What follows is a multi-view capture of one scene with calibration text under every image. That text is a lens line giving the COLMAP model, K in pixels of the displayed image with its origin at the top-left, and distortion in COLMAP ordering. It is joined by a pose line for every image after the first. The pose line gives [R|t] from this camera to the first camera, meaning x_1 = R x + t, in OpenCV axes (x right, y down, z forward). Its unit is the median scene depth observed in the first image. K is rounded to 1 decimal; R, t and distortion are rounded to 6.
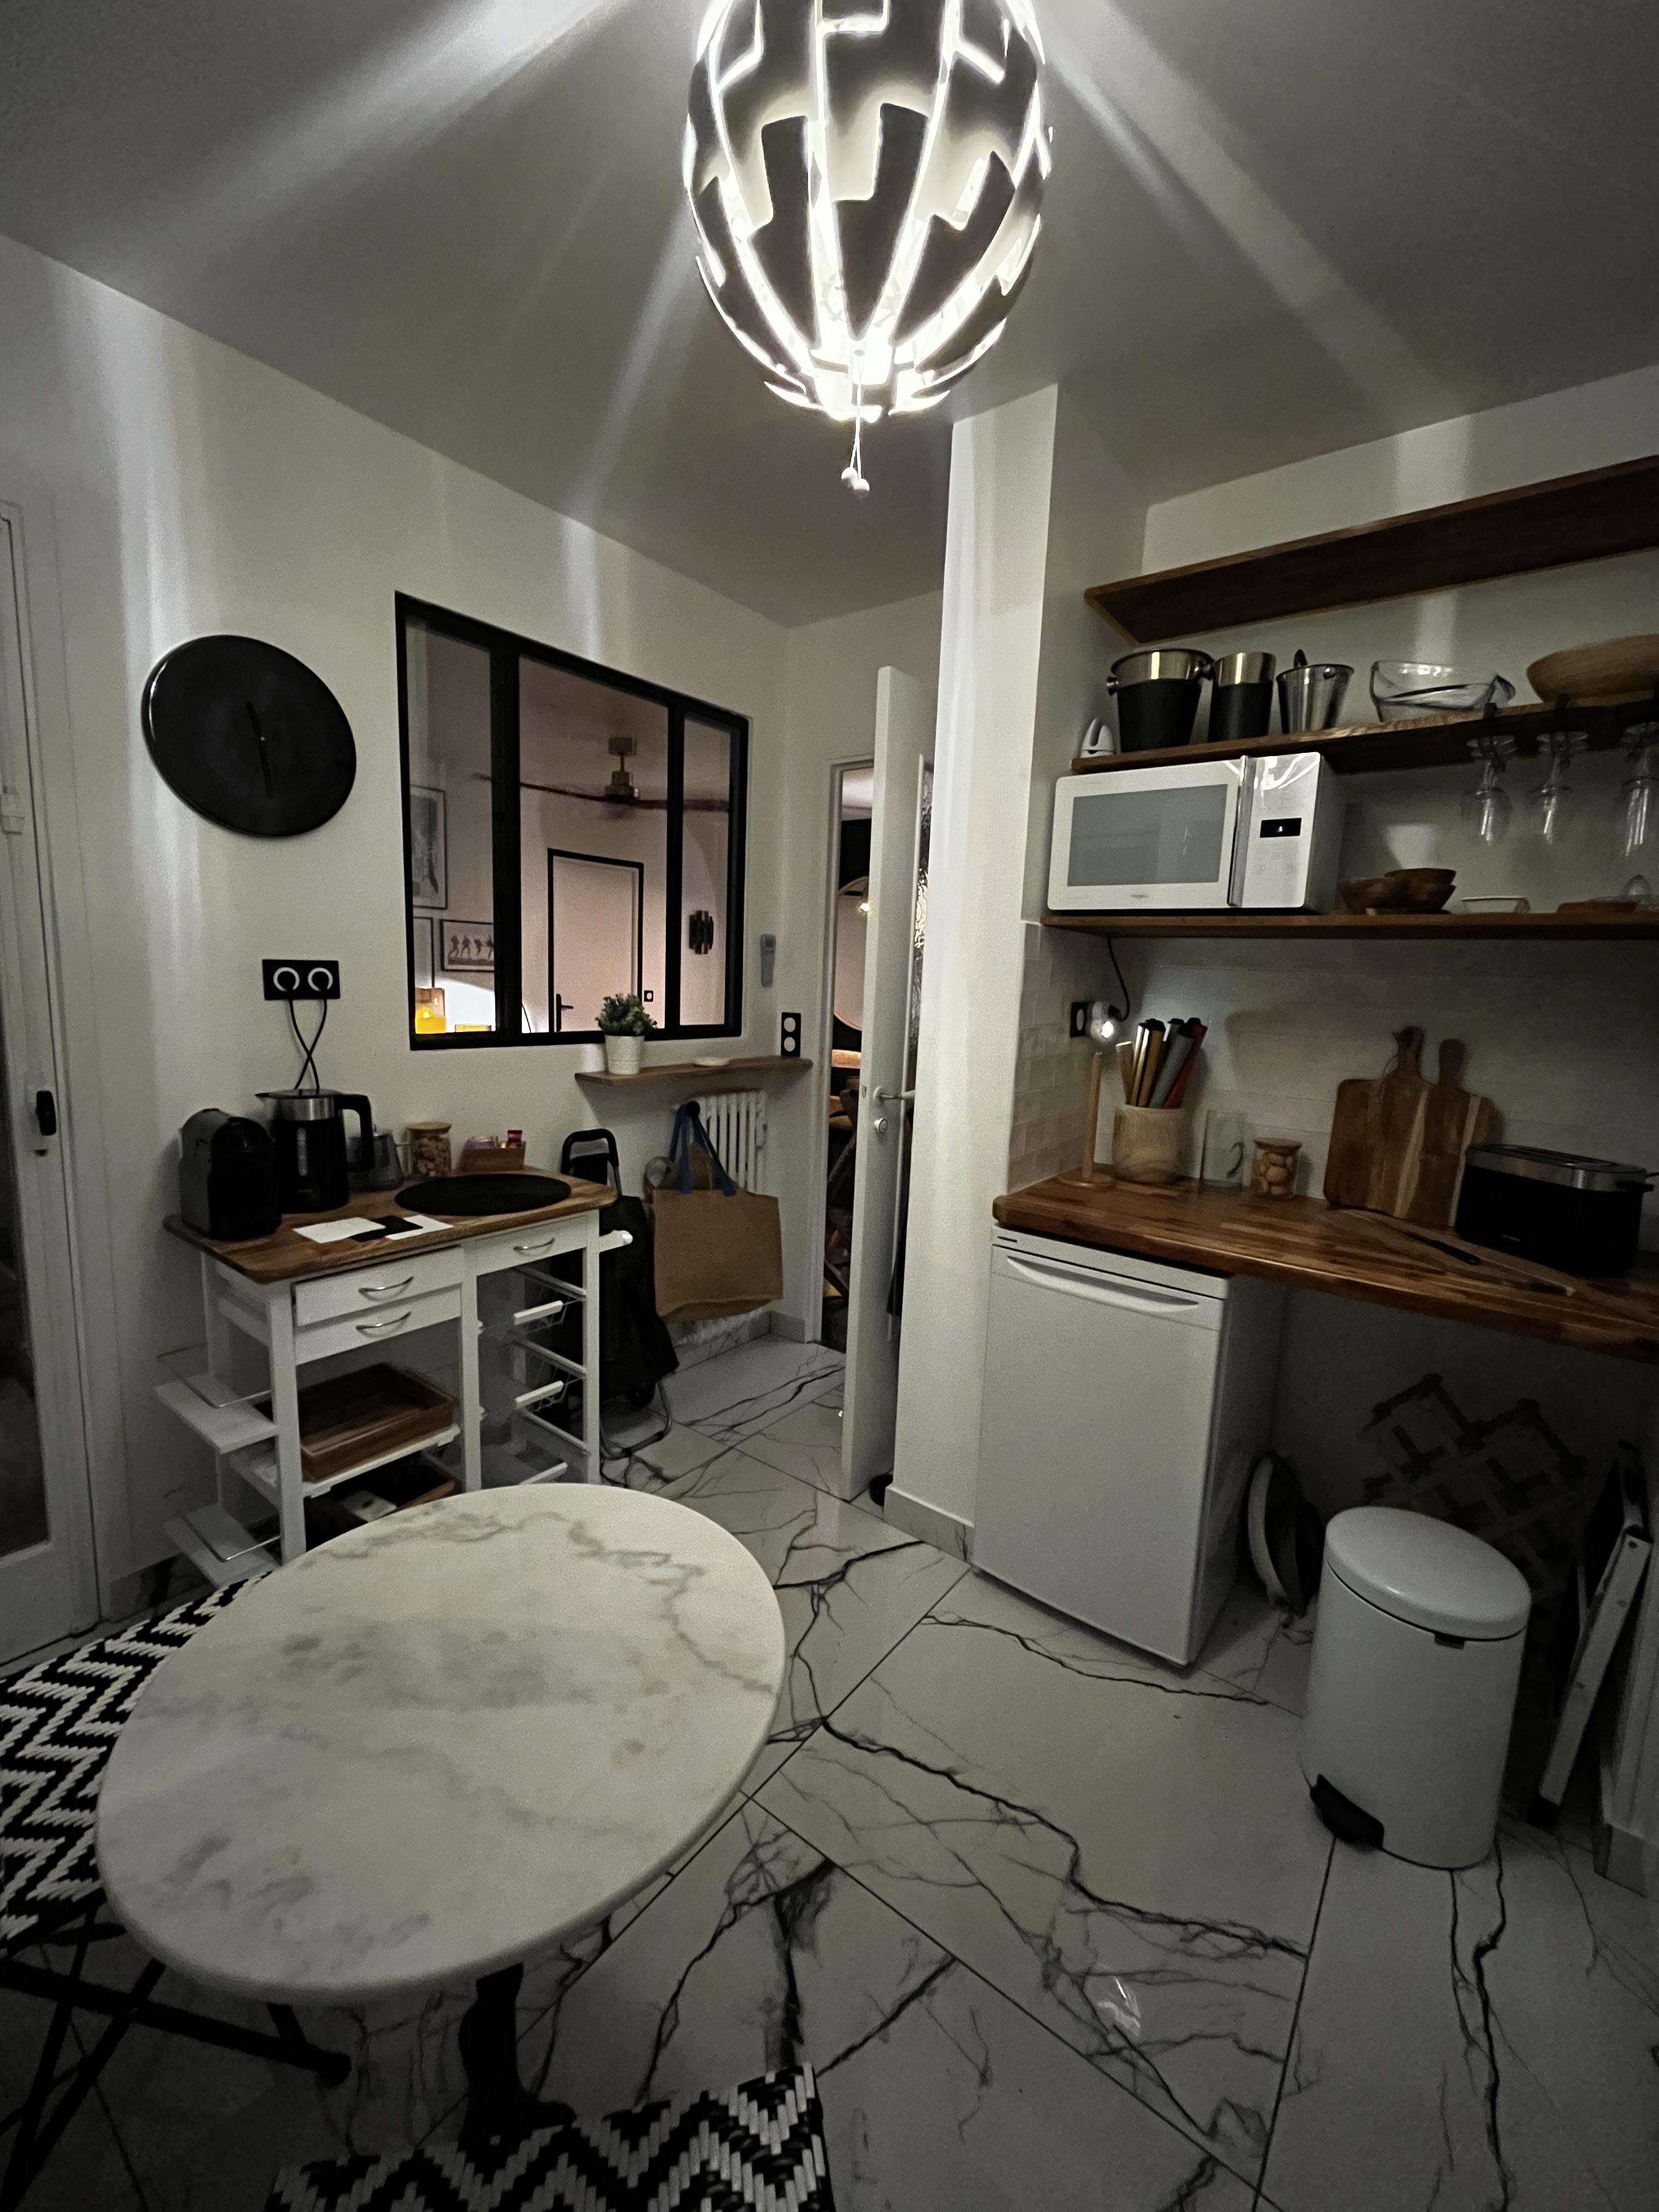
lens RADIAL K [[897.3, 0, 829.7], [0, 897.3, 1098.2], [0, 0, 1]] dist [-0.003551, -0.000160]
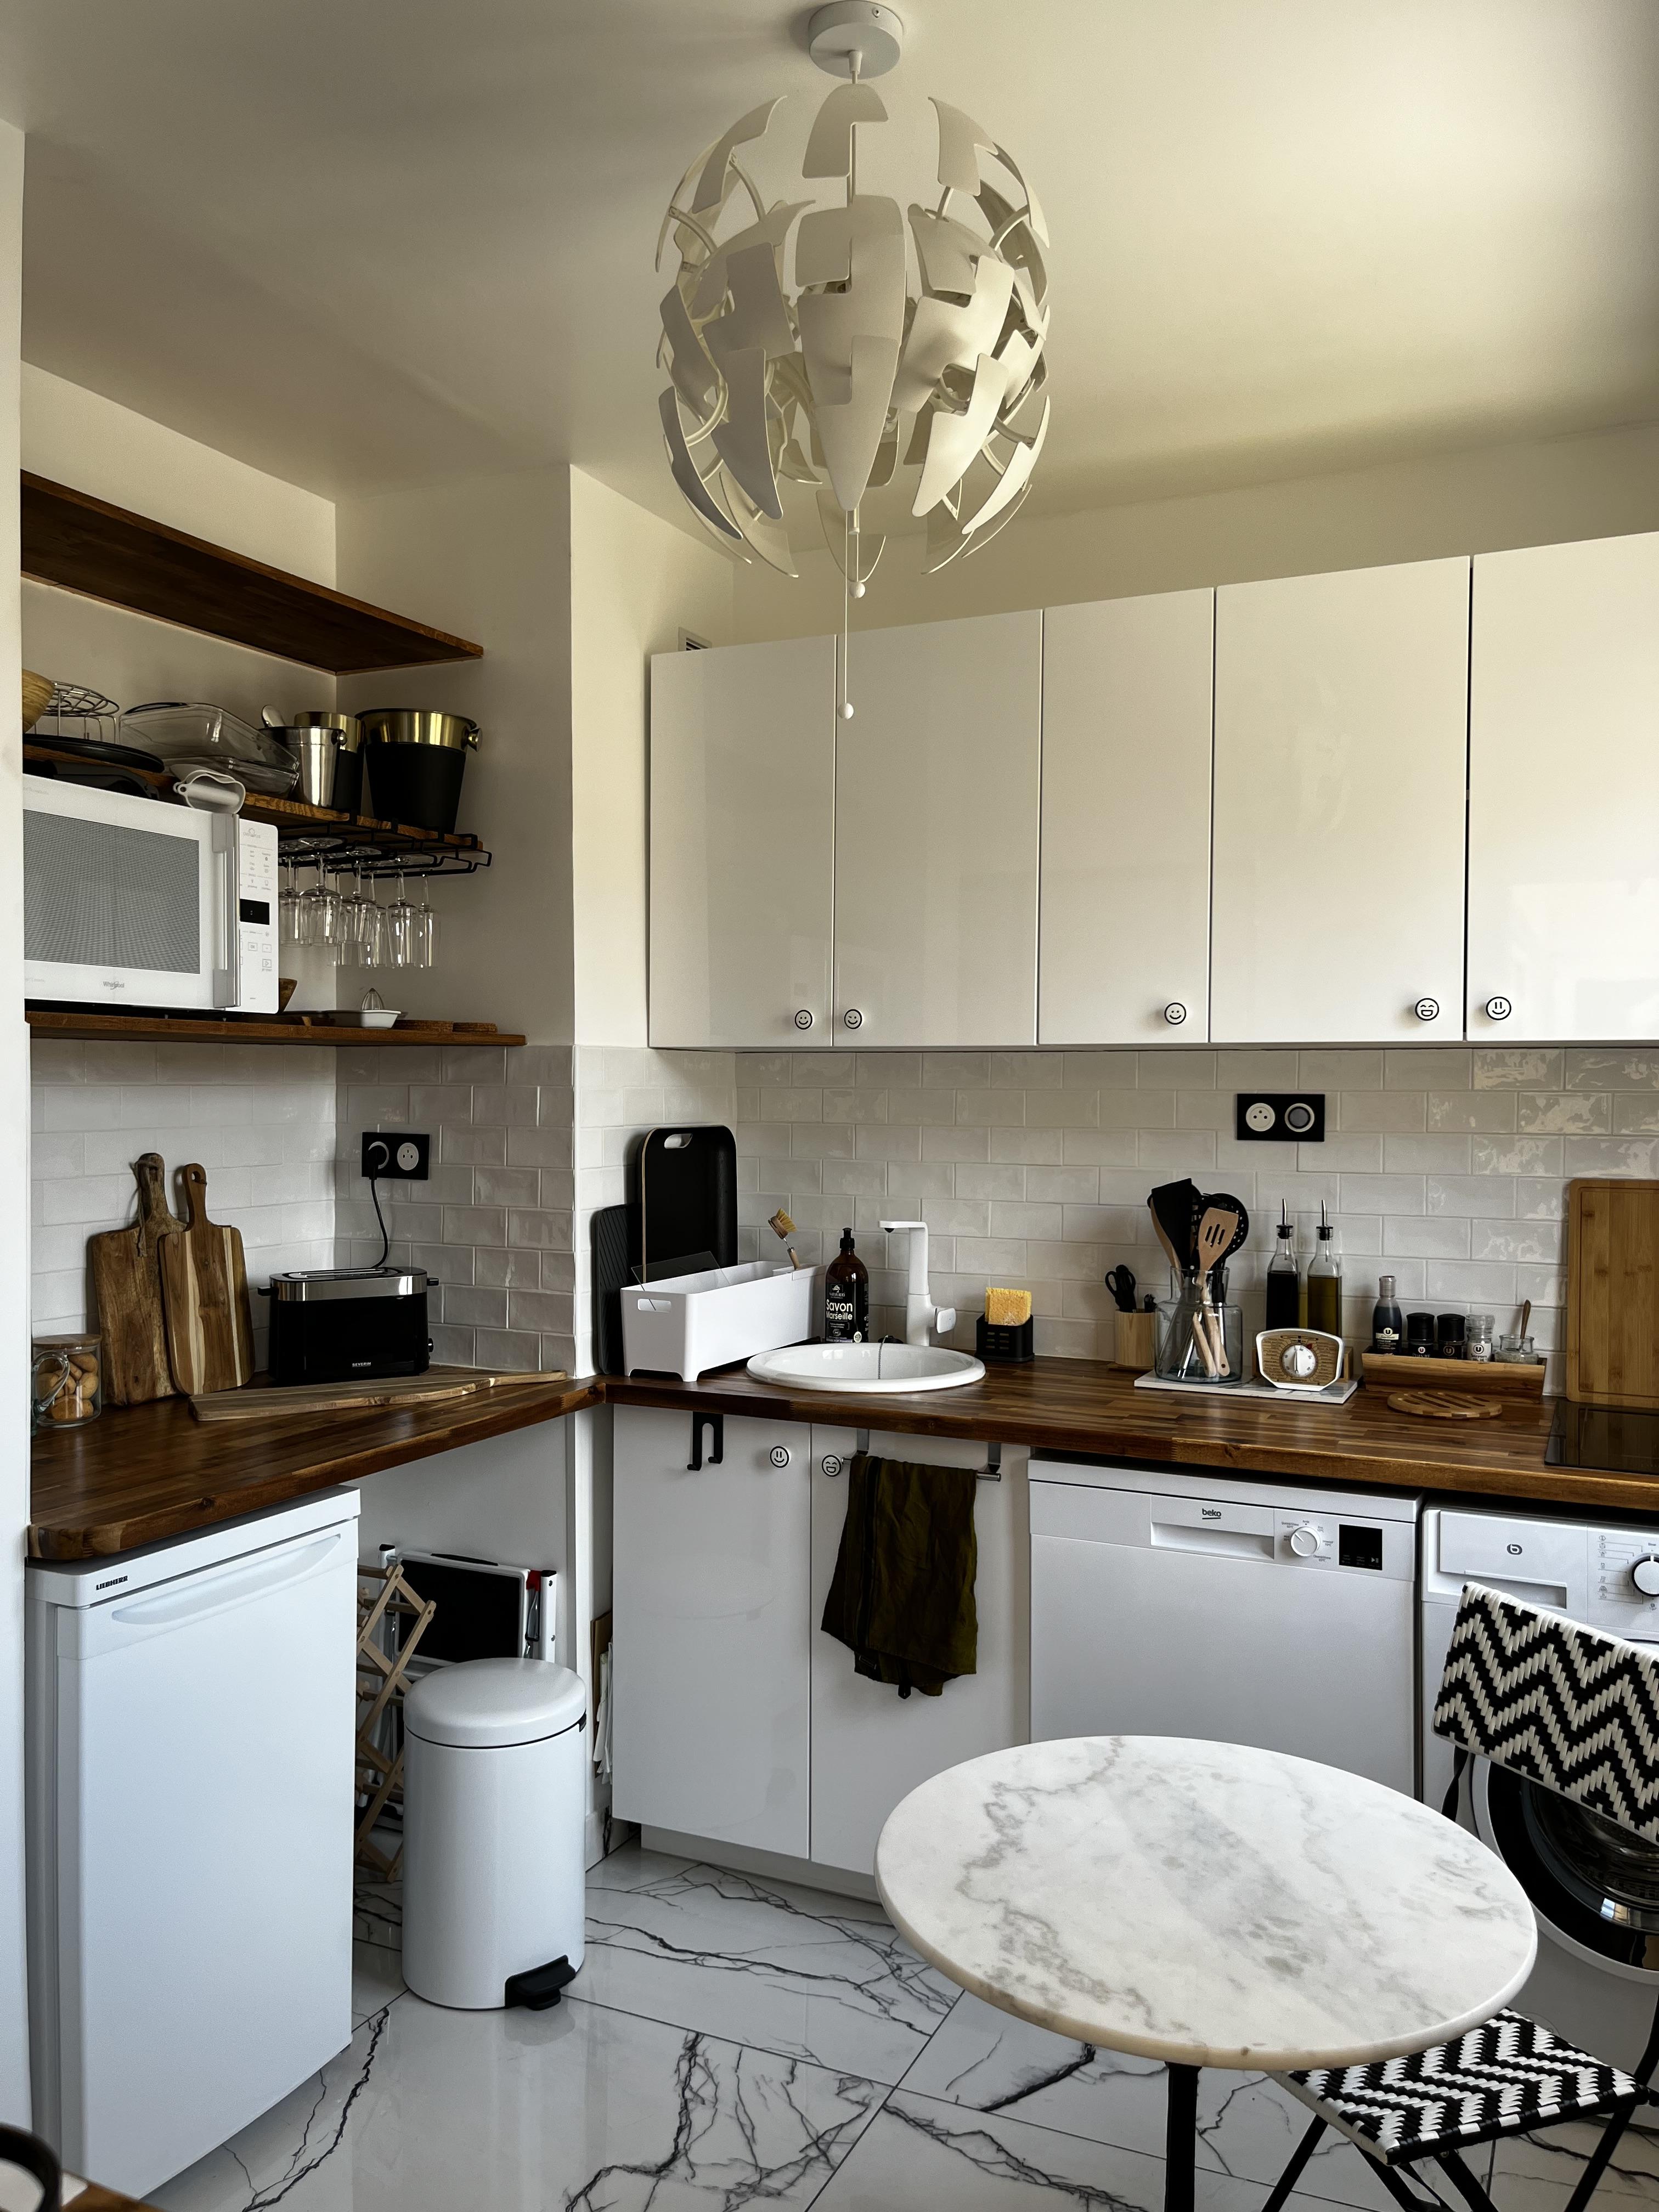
lens RADIAL K [[1682.6, 0, 829.7], [0, 1682.6, 1104.1], [0, 0, 1]] dist [0.000216, -0.004724]
pose [[-0.216209, -0.051512, 0.974987, -1.364264], [0.126553, 0.988704, 0.080301, -0.250787], [-0.968111, 0.140749, -0.207248, 1.111566]]
